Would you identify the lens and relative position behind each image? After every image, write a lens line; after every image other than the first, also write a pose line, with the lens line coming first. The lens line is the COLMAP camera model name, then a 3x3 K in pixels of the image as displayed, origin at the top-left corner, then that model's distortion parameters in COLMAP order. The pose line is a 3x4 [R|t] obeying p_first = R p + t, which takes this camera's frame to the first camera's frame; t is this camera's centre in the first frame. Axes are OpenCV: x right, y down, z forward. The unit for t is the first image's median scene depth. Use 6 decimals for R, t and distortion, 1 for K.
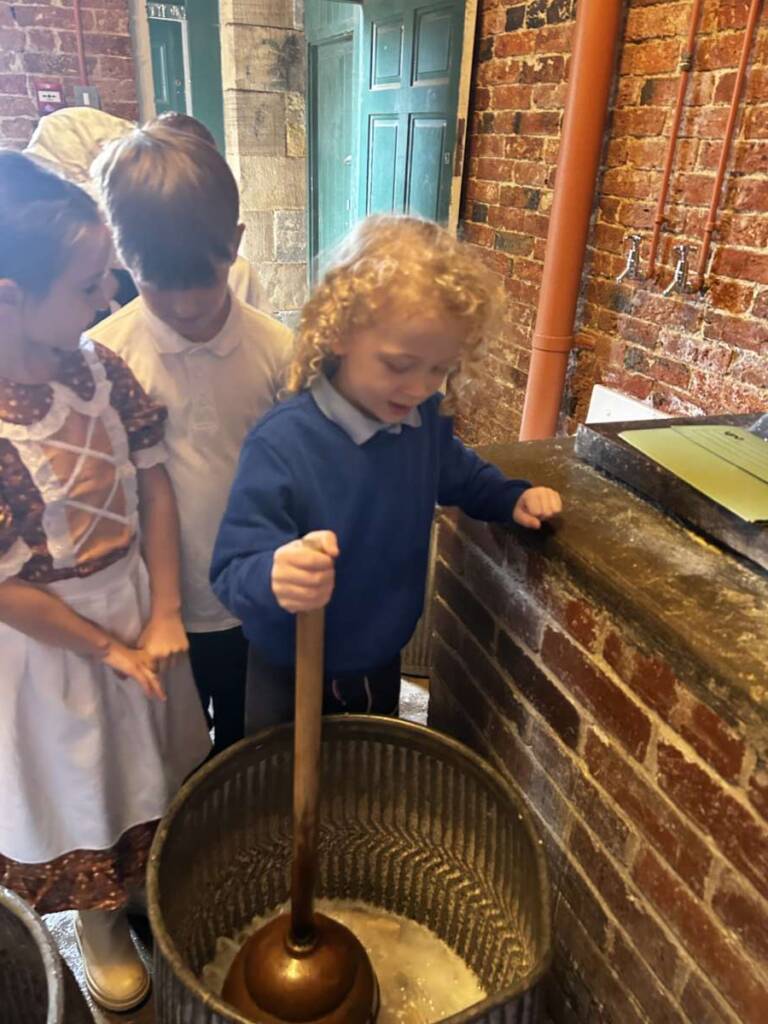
lens RADIAL K [[767.2, 0, 375.0], [0, 767.2, 511.1], [0, 0, 1]] dist [0.042325, -0.044703]
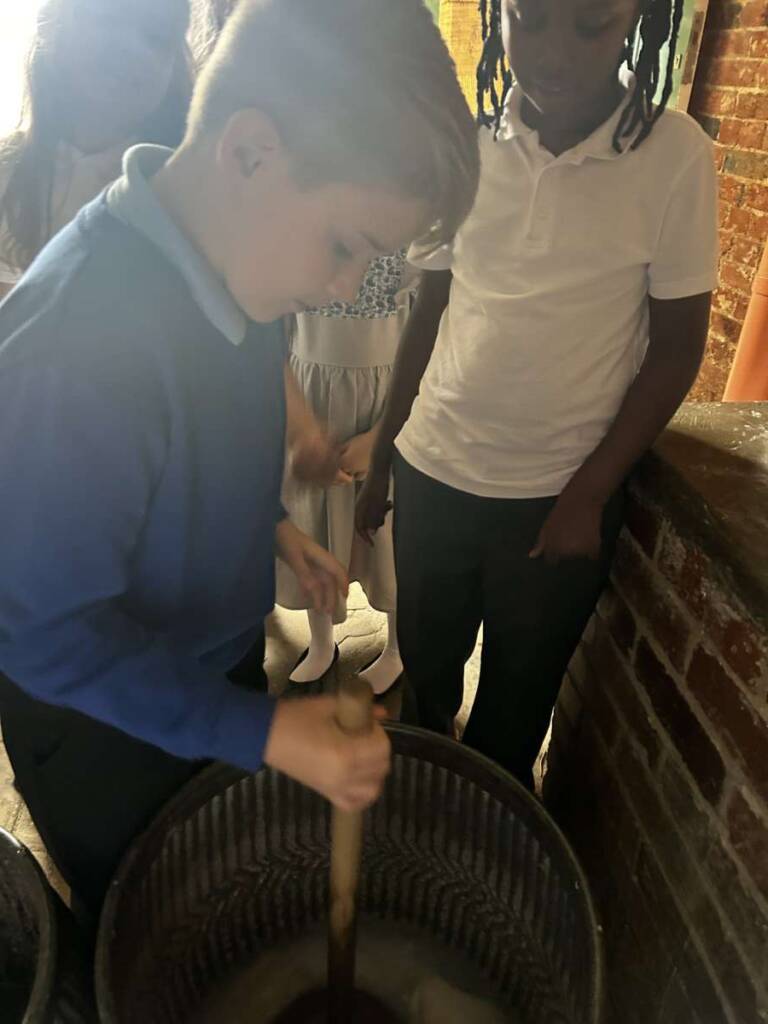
lens RADIAL K [[767.2, 0, 377.6], [0, 767.2, 517.1], [0, 0, 1]] dist [0.042325, -0.044703]
pose [[0.965683, 0.113453, -0.233633, 0.037797], [-0.095976, 0.991757, 0.084897, -0.005555], [0.241339, -0.059560, 0.968611, 0.086162]]
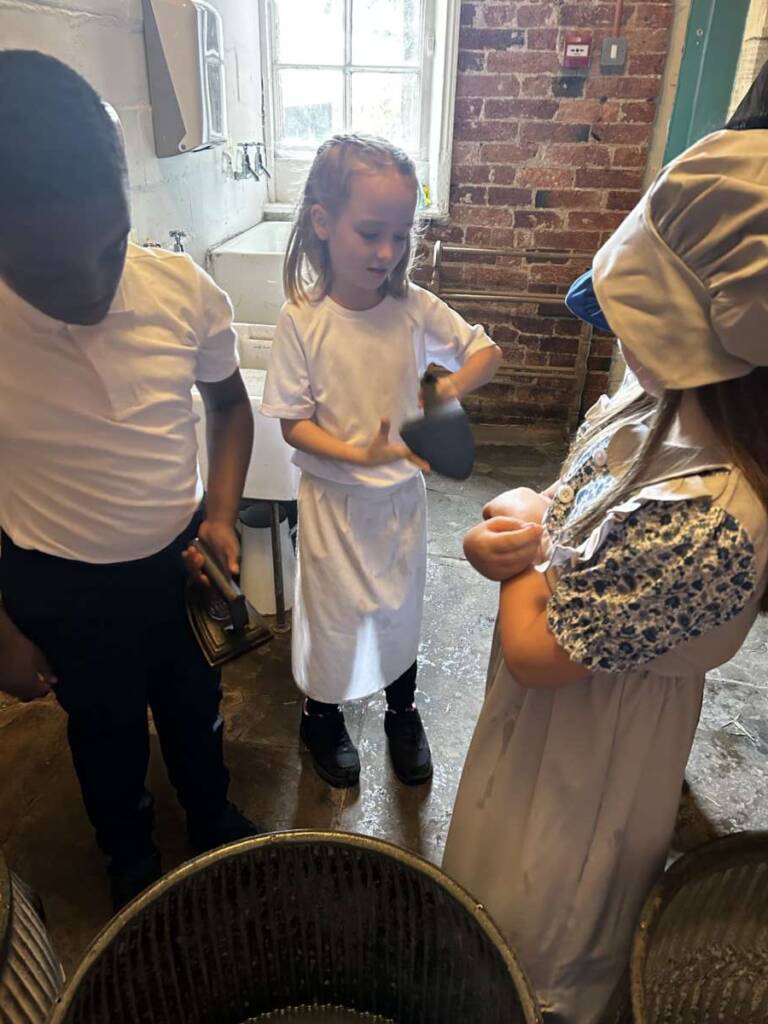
lens RADIAL K [[767.2, 0, 385.6], [0, 767.2, 512.6], [0, 0, 1]] dist [0.042325, -0.044703]
pose [[0.873576, 0.213715, -0.437254, -0.100308], [-0.196925, 0.976813, 0.084004, -0.007635], [0.445069, 0.012722, 0.895406, 0.043541]]
